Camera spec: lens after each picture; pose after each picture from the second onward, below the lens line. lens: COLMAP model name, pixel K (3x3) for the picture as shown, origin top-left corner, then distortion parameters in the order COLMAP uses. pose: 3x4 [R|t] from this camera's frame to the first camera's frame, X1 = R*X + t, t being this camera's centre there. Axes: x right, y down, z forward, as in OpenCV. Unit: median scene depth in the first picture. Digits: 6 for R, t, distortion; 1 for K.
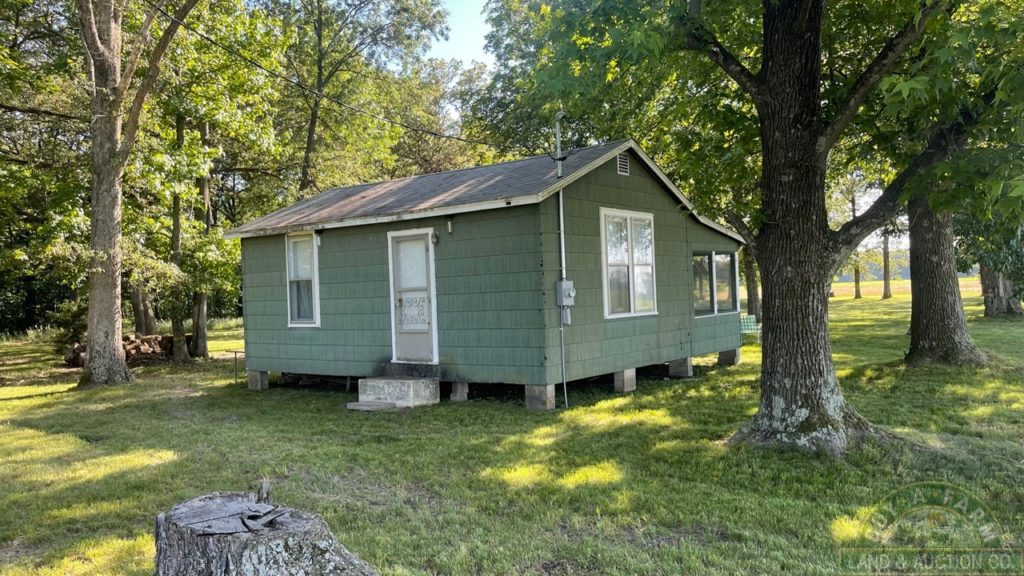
lens RADIAL K [[777.4, 0, 512.0], [0, 777.4, 288.0], [0, 0, 1]] dist [0.056368, -0.052829]
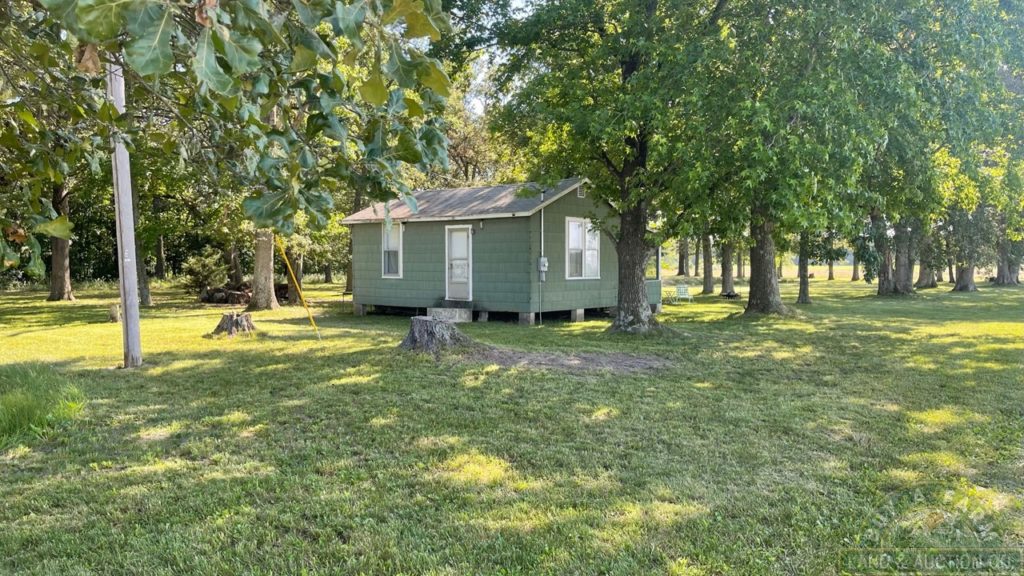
lens RADIAL K [[777.4, 0, 512.0], [0, 777.4, 288.0], [0, 0, 1]] dist [0.056368, -0.052829]
pose [[0.999098, 0.038680, -0.017507, 0.026537], [-0.037986, 0.998542, 0.038343, -0.004185], [0.018965, -0.037643, 0.999111, -0.754644]]
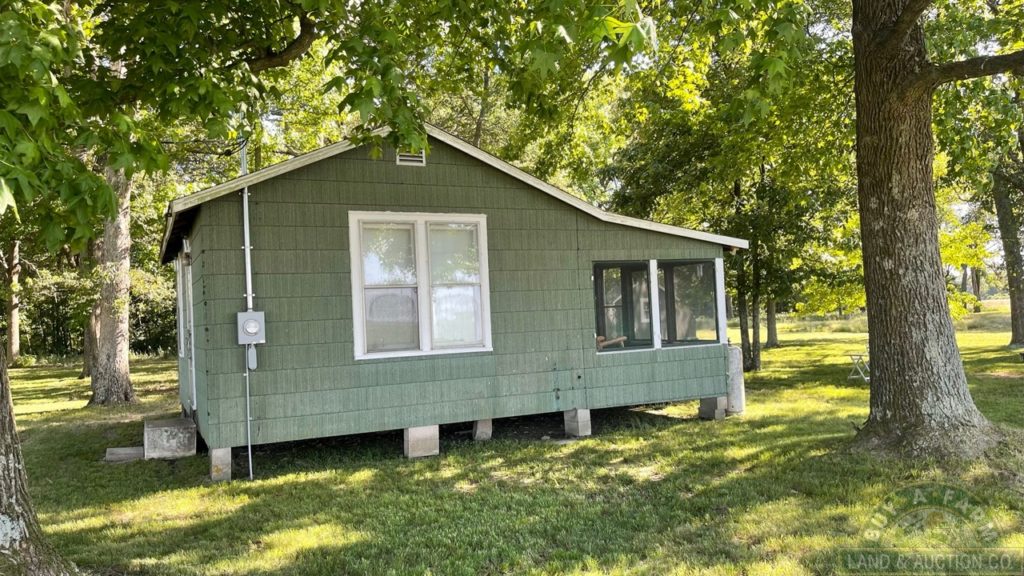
lens RADIAL K [[777.4, 0, 512.0], [0, 777.4, 288.0], [0, 0, 1]] dist [0.056368, -0.052829]
pose [[0.889418, -0.017771, -0.456750, 0.572823], [0.014263, 0.999836, -0.011128, -0.018210], [0.456873, 0.003383, 0.889526, 0.381326]]
